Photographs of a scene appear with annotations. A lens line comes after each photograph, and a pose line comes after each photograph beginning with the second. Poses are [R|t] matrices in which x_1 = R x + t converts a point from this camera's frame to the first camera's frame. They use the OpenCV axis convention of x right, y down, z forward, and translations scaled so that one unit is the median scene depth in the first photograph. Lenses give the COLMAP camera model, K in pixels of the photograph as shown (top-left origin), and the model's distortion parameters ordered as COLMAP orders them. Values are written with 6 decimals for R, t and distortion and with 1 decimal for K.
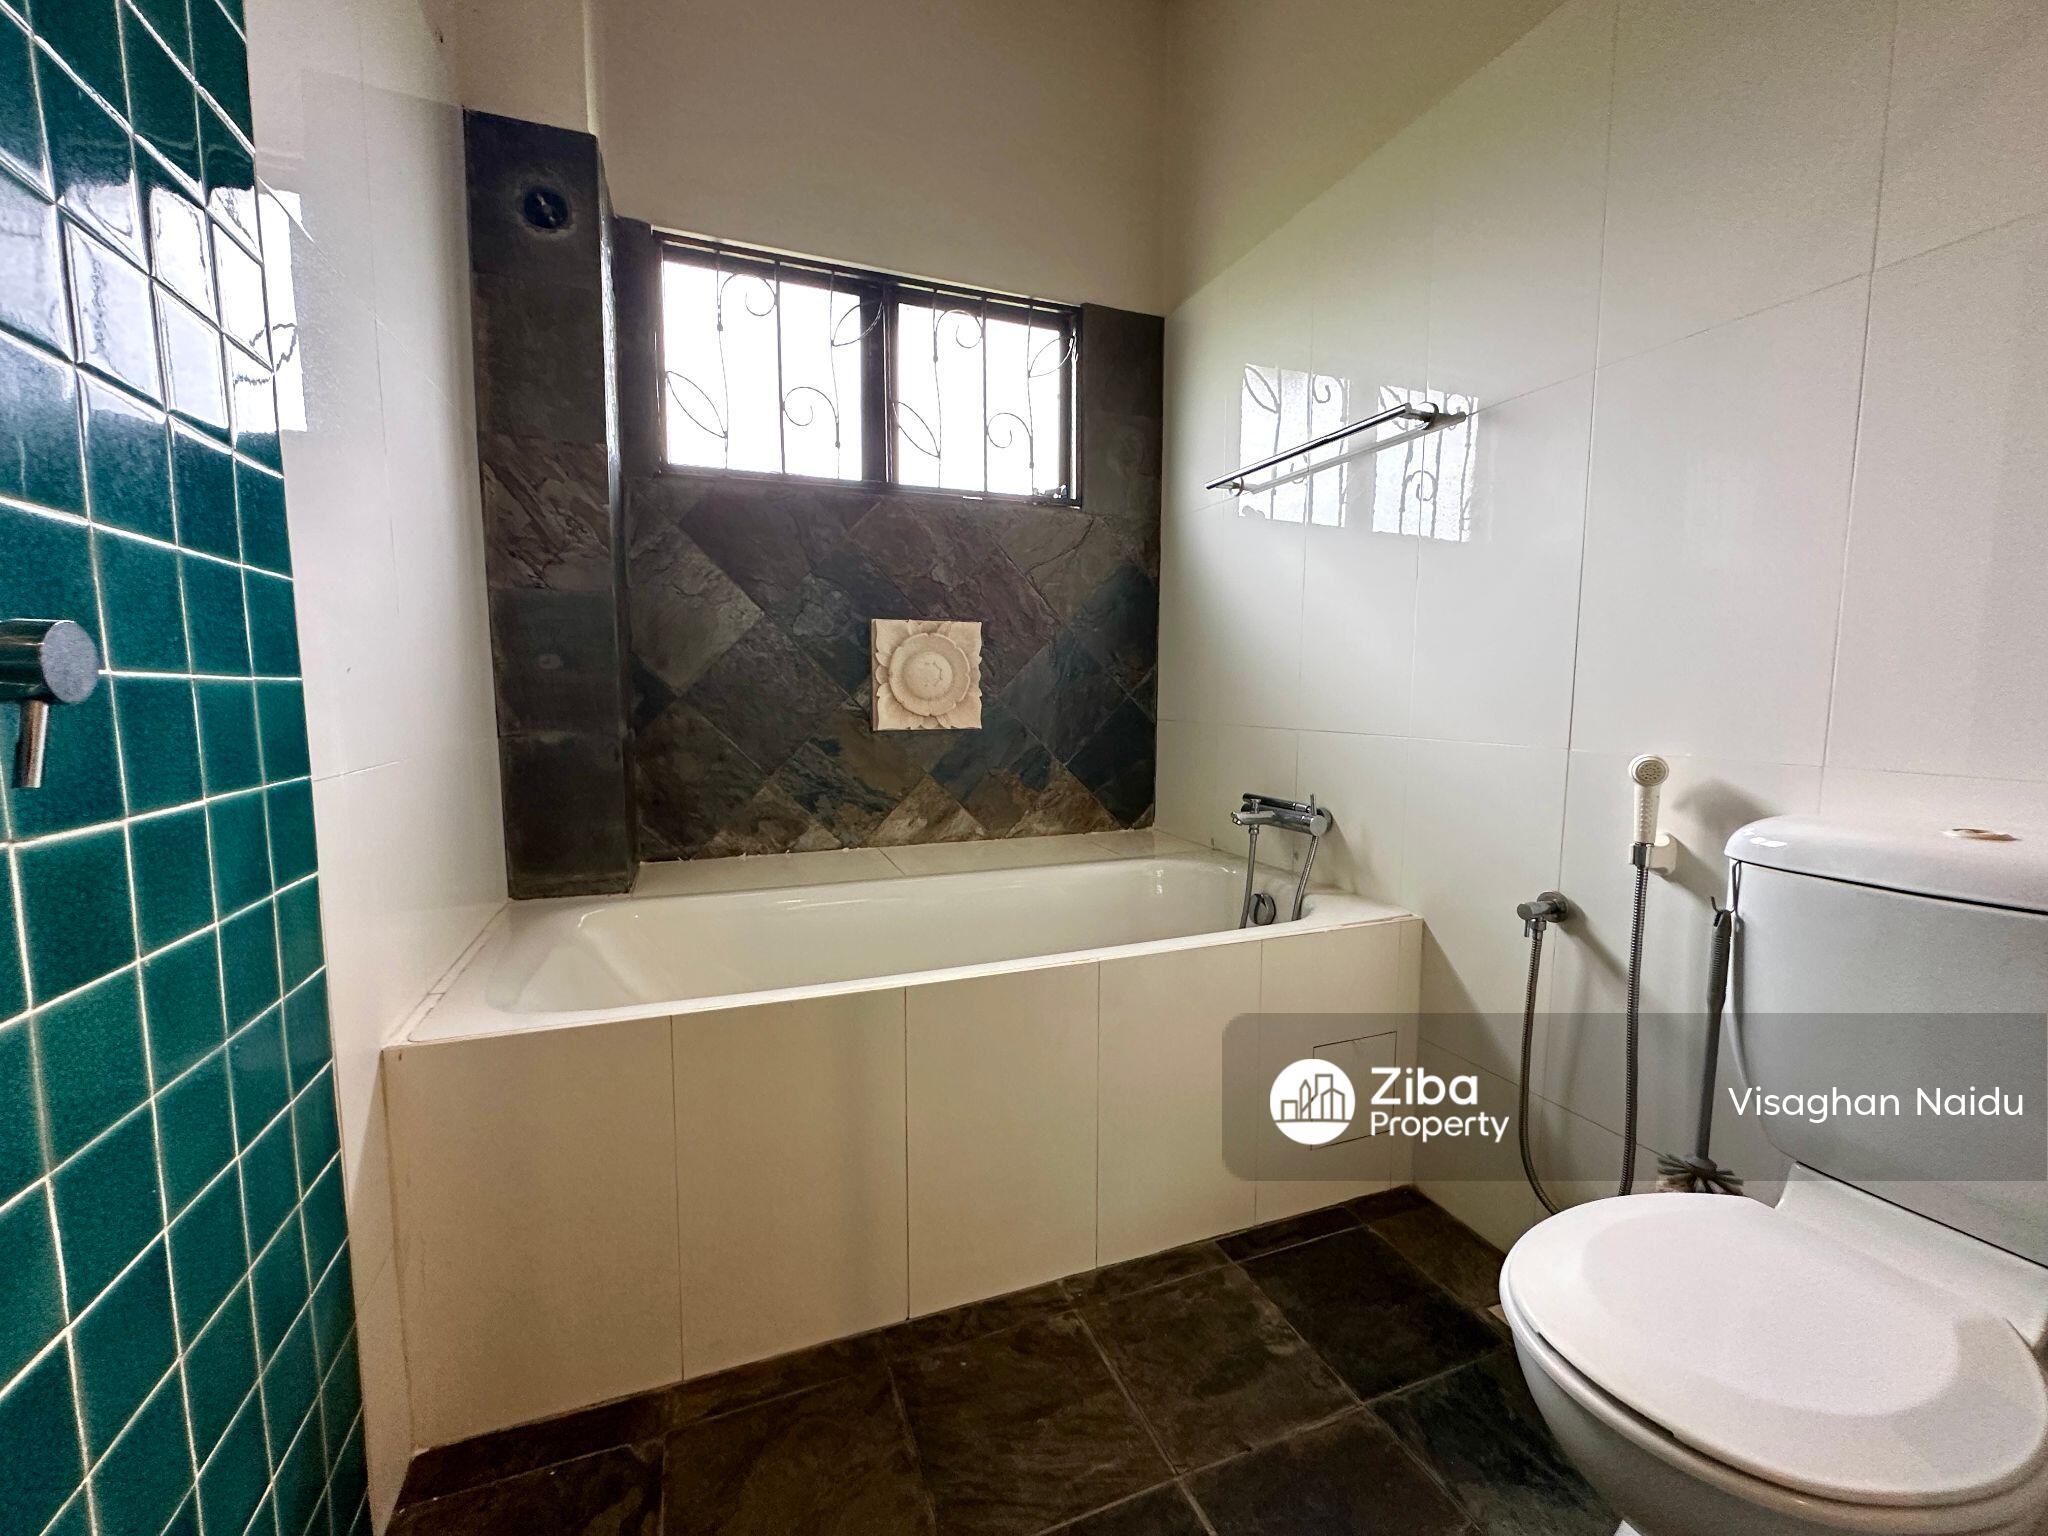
lens RADIAL K [[819.2, 0, 1020.5], [0, 819.2, 766.9], [0, 0, 1]] dist [-0.004009, 0.000736]
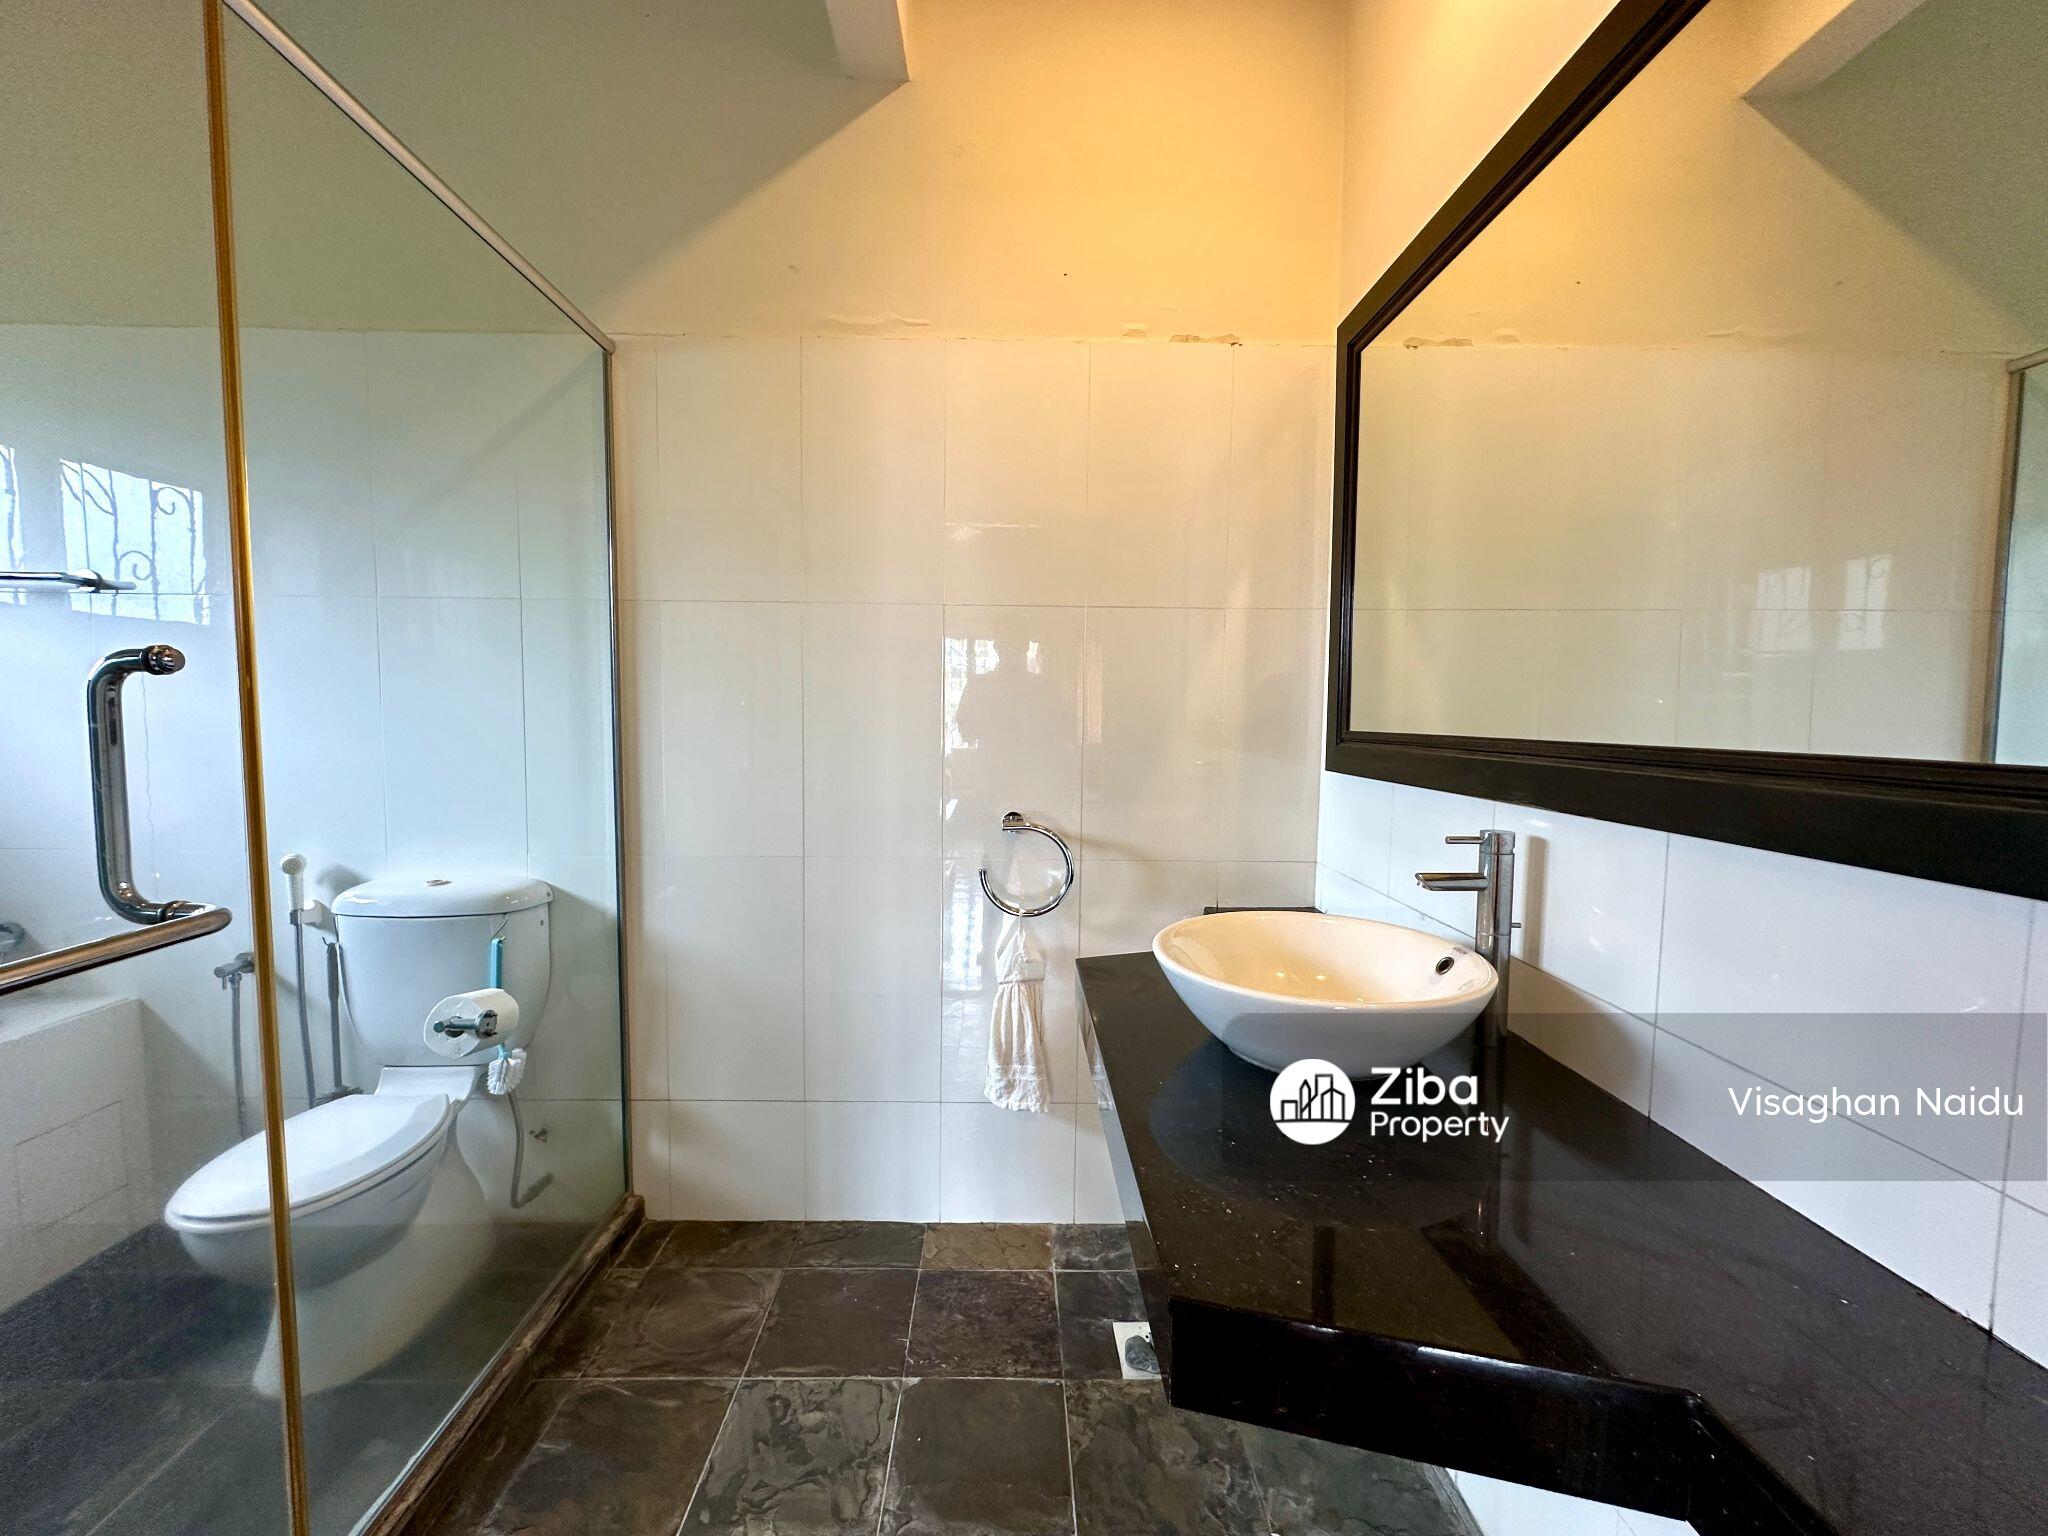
lens RADIAL K [[819.2, 0, 1020.5], [0, 819.2, 766.9], [0, 0, 1]] dist [-0.004009, 0.000736]
pose [[0.346601, -0.065497, 0.935723, -0.216655], [0.076769, 0.996193, 0.041294, -0.141308], [-0.934866, 0.057522, 0.350310, -0.893010]]
